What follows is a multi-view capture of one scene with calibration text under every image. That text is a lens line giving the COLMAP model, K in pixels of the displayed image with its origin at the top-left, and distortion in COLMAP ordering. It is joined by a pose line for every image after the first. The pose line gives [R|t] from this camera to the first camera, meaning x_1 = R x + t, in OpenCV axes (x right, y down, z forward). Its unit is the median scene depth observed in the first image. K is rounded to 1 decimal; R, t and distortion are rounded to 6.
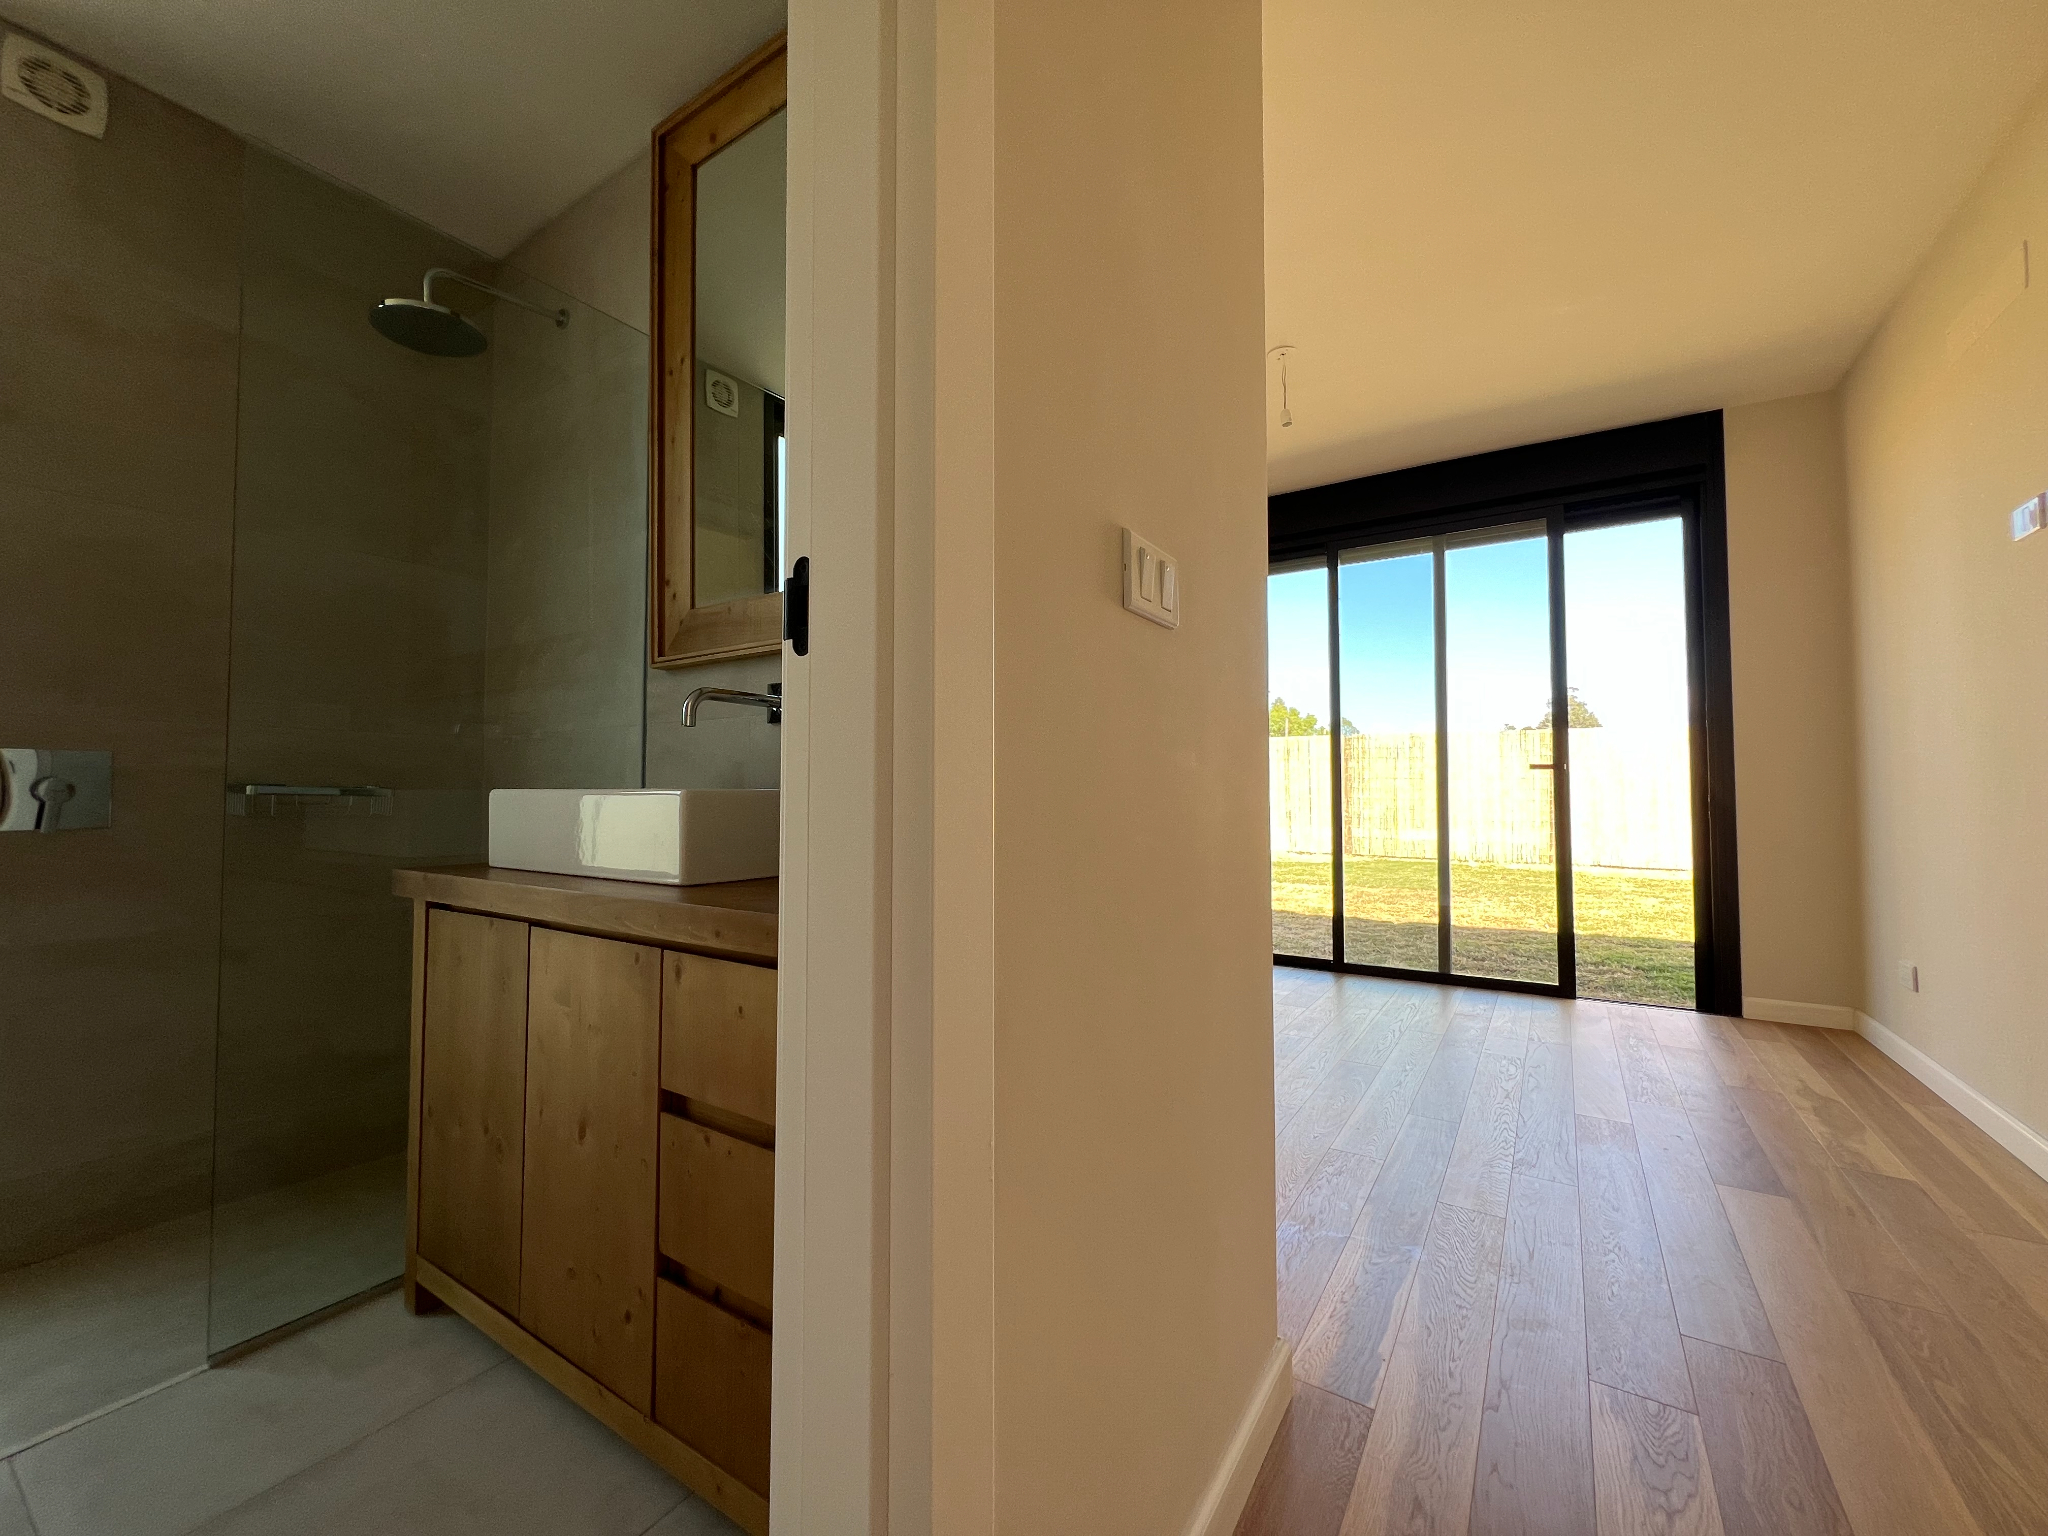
lens RADIAL K [[815.5, 0, 1021.2], [0, 815.5, 764.7], [0, 0, 1]] dist [0.000091, 0.000552]
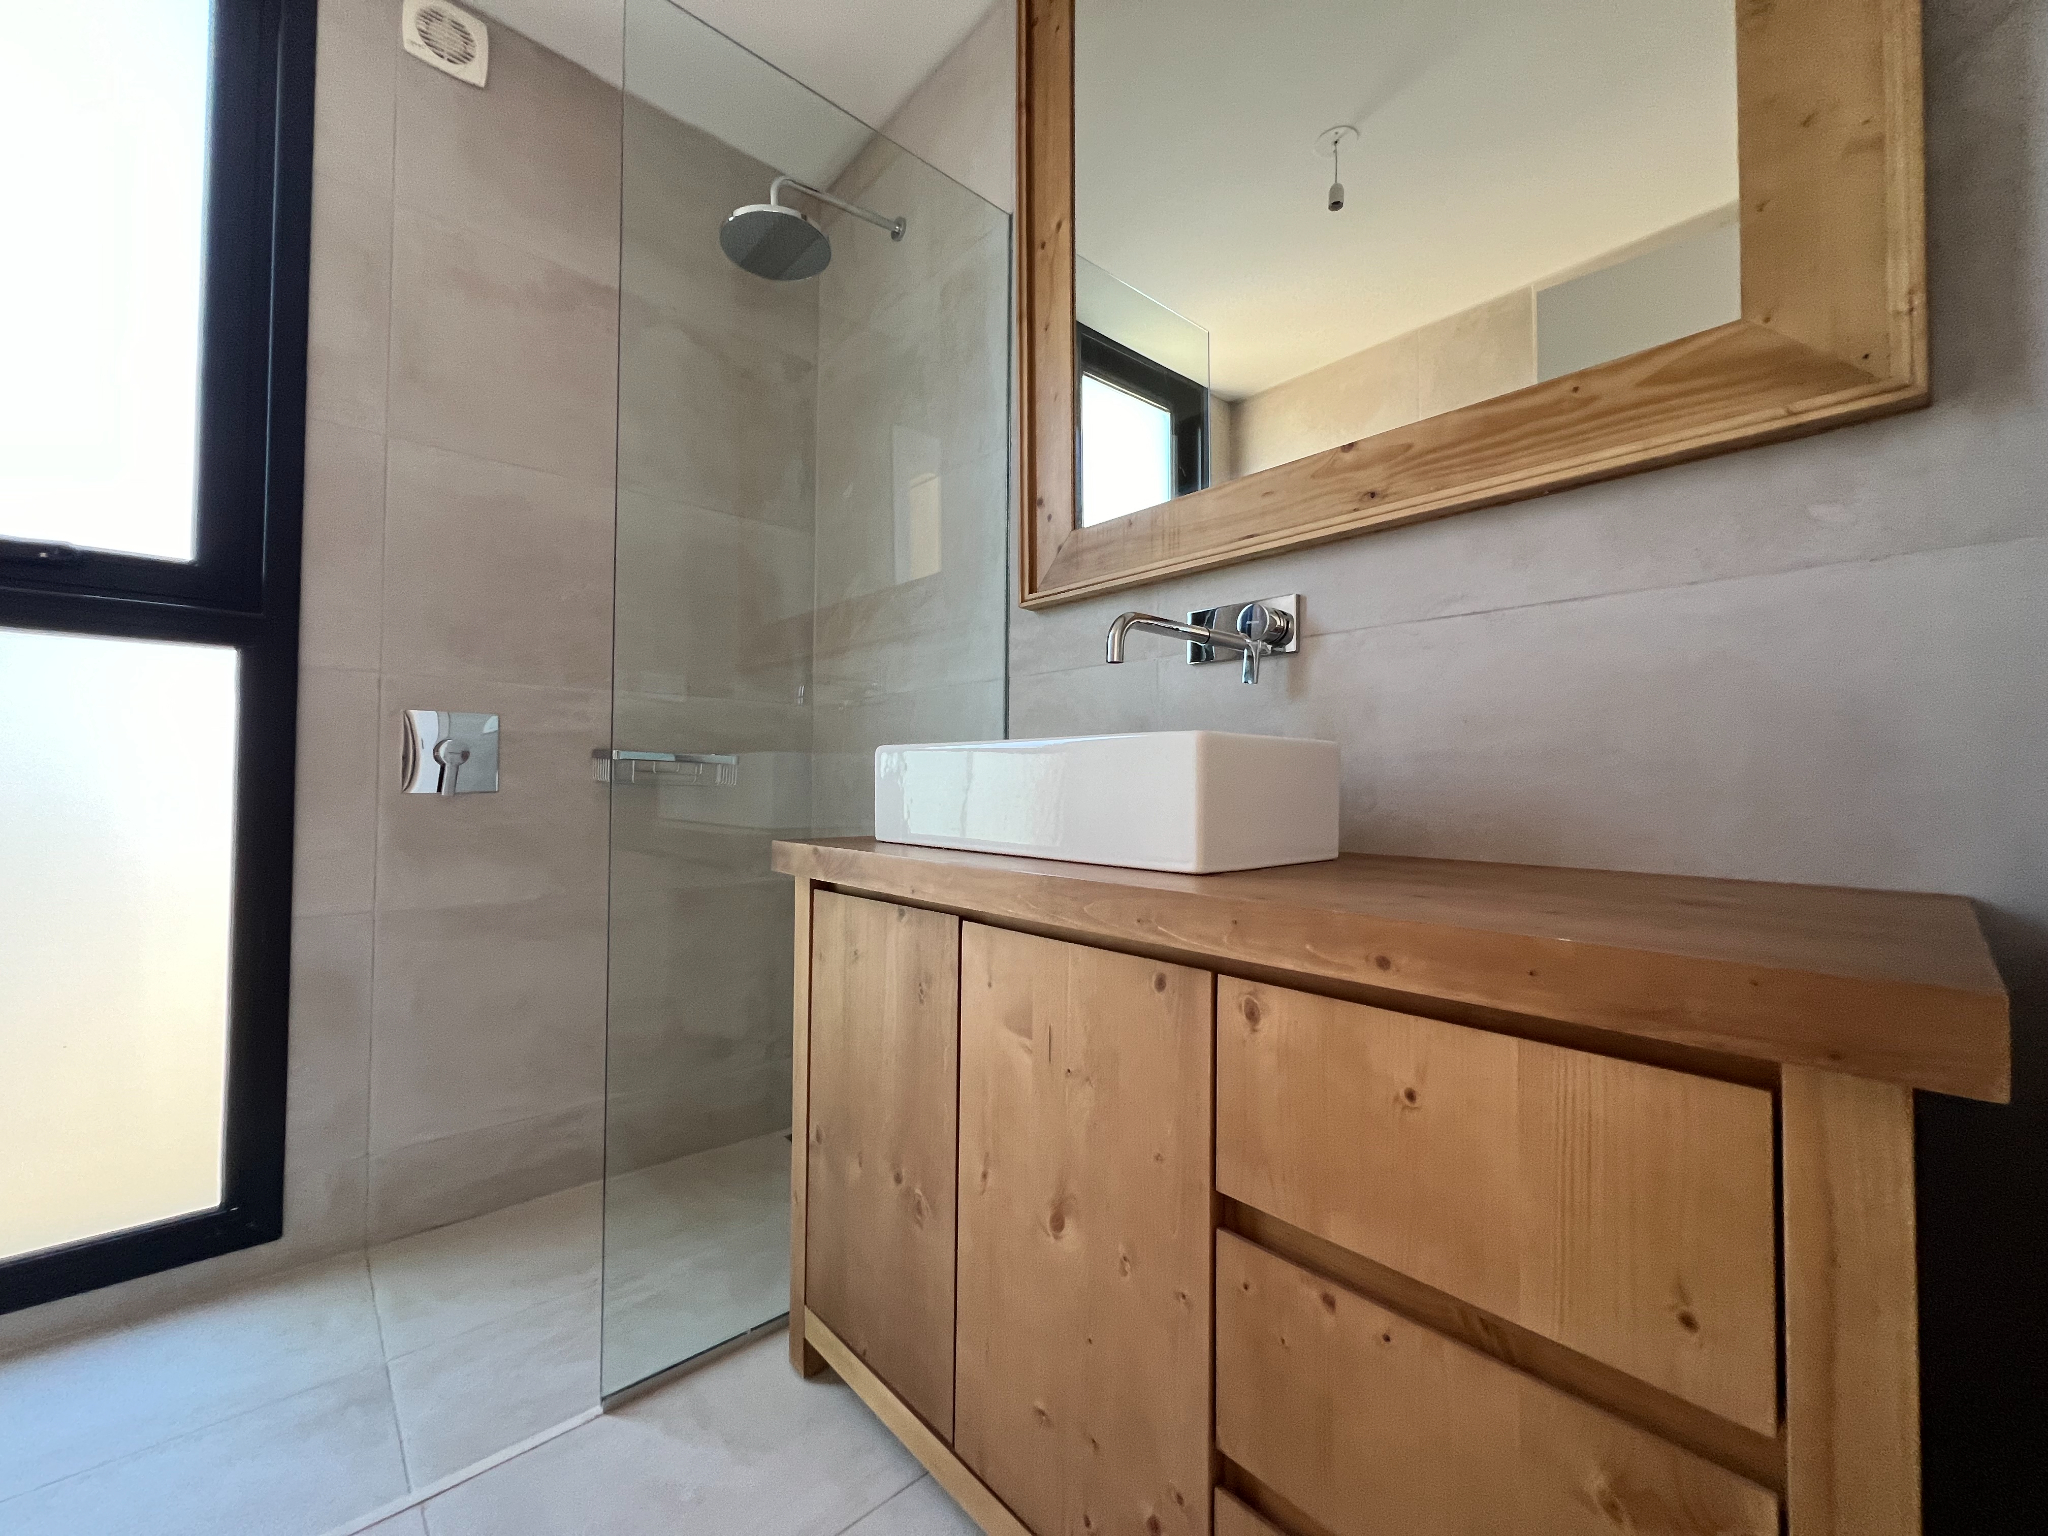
lens RADIAL K [[815.5, 0, 1027.4], [0, 815.5, 768.3], [0, 0, 1]] dist [0.000091, 0.000552]
pose [[0.968358, 0.003603, -0.249538, -0.241340], [-0.000017, 0.999897, 0.014374, 0.032621], [0.249564, -0.013915, 0.968258, 0.199418]]
